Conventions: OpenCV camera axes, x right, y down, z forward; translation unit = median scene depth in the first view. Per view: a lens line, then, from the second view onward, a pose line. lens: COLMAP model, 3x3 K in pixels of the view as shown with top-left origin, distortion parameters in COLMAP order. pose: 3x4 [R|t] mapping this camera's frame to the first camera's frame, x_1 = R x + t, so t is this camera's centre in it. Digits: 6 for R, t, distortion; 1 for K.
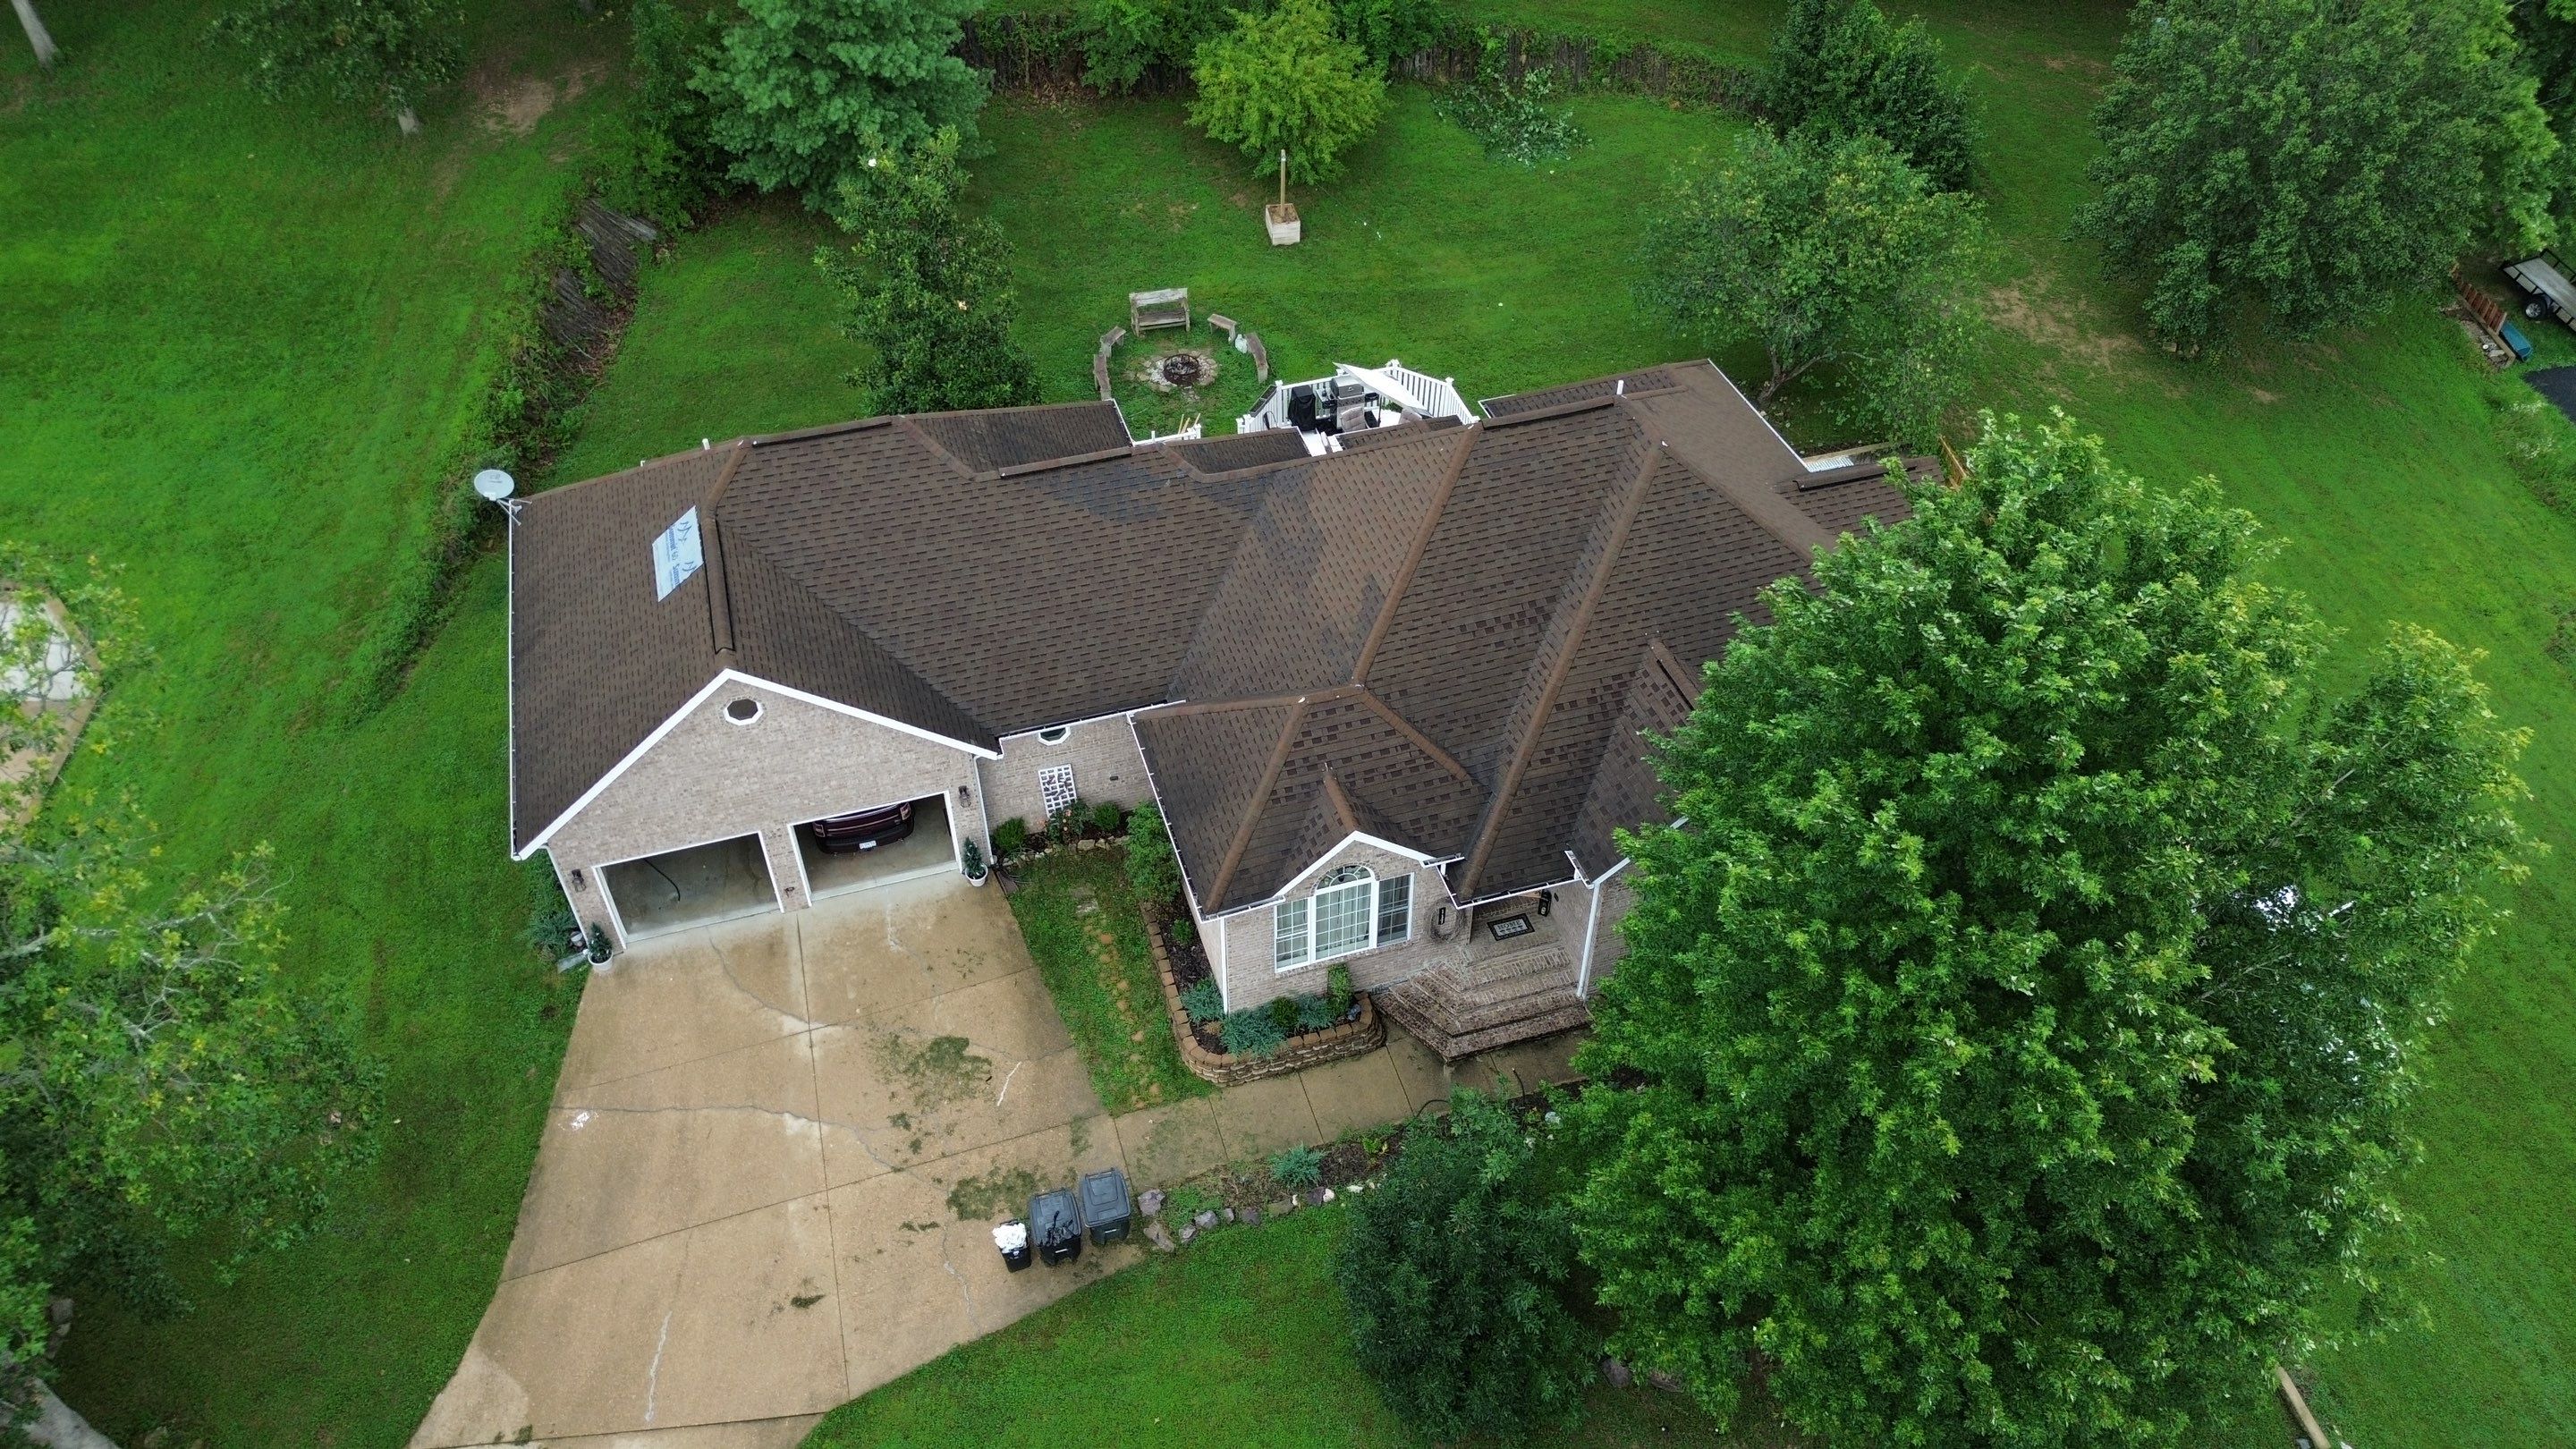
lens RADIAL K [[1856.0, 0, 1286.1], [0, 1856.0, 702.6], [0, 0, 1]] dist [0.048026, -0.035968]
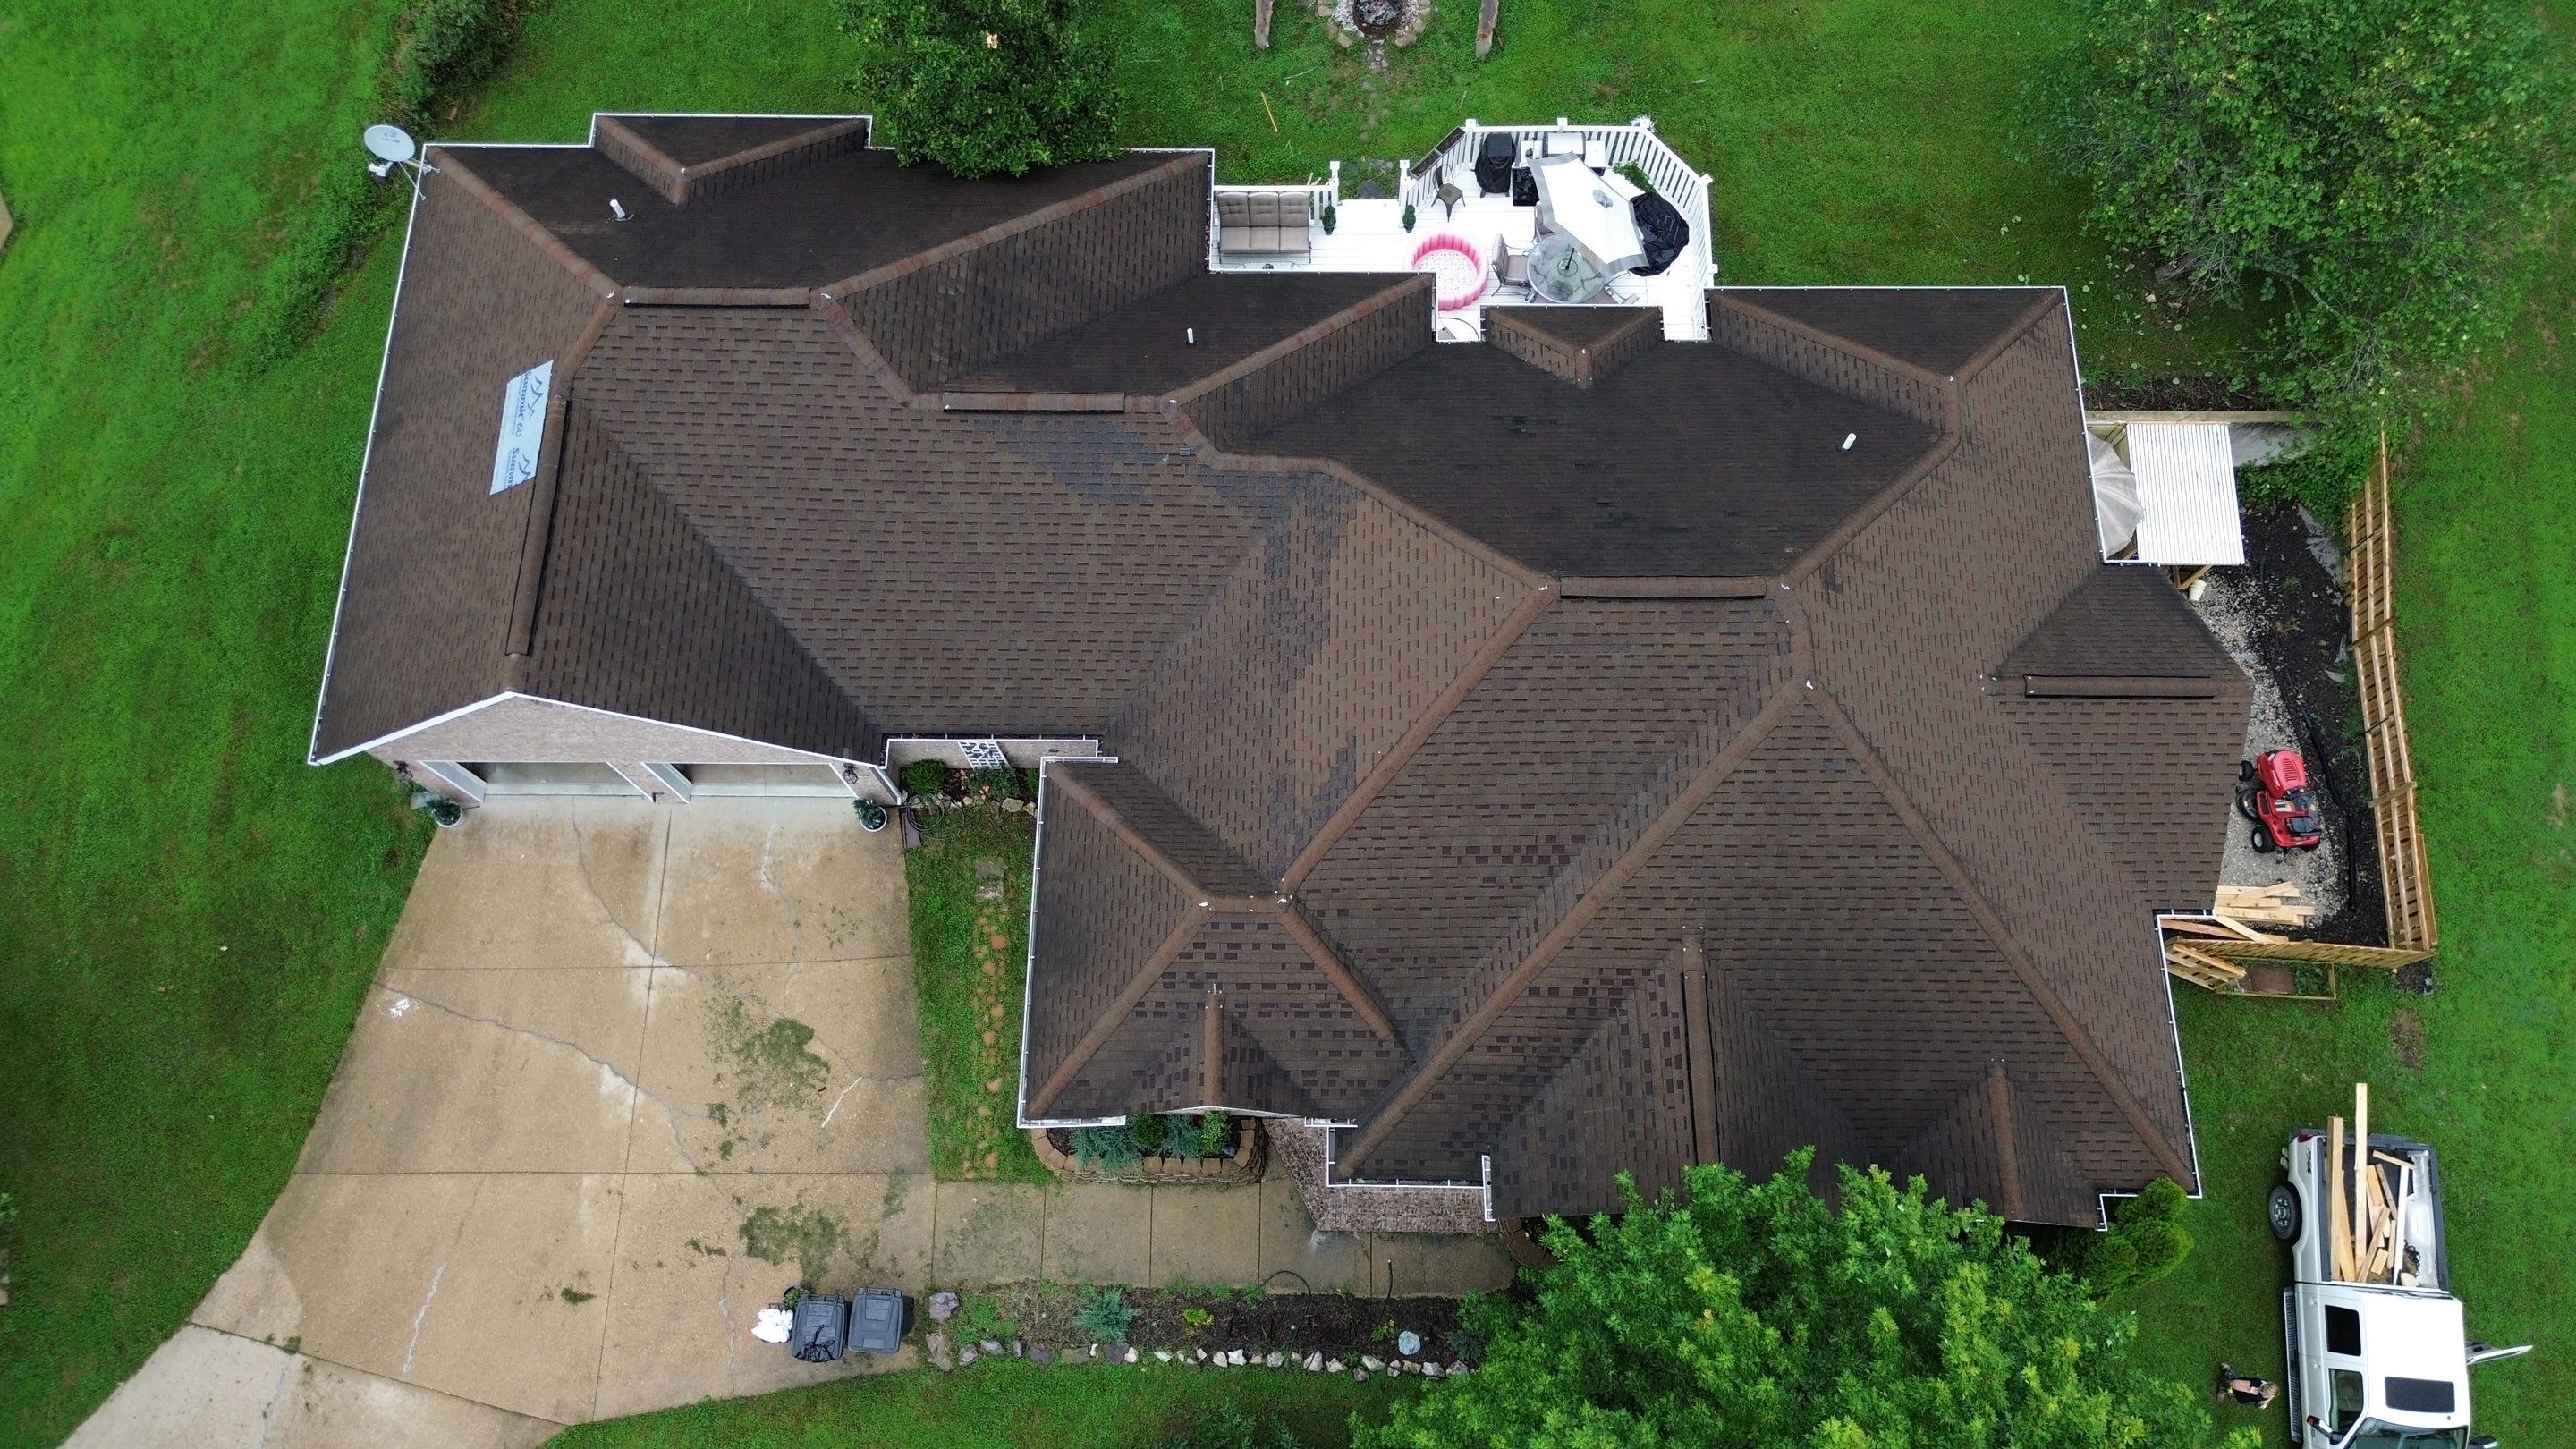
lens RADIAL K [[1856.0, 0, 1286.1], [0, 1856.0, 702.6], [0, 0, 1]] dist [0.048026, -0.035968]
pose [[0.951749, 0.286975, -0.108717, 0.098166], [-0.199644, 0.848066, 0.490843, -0.446274], [0.233059, -0.445455, 0.864438, 0.364465]]
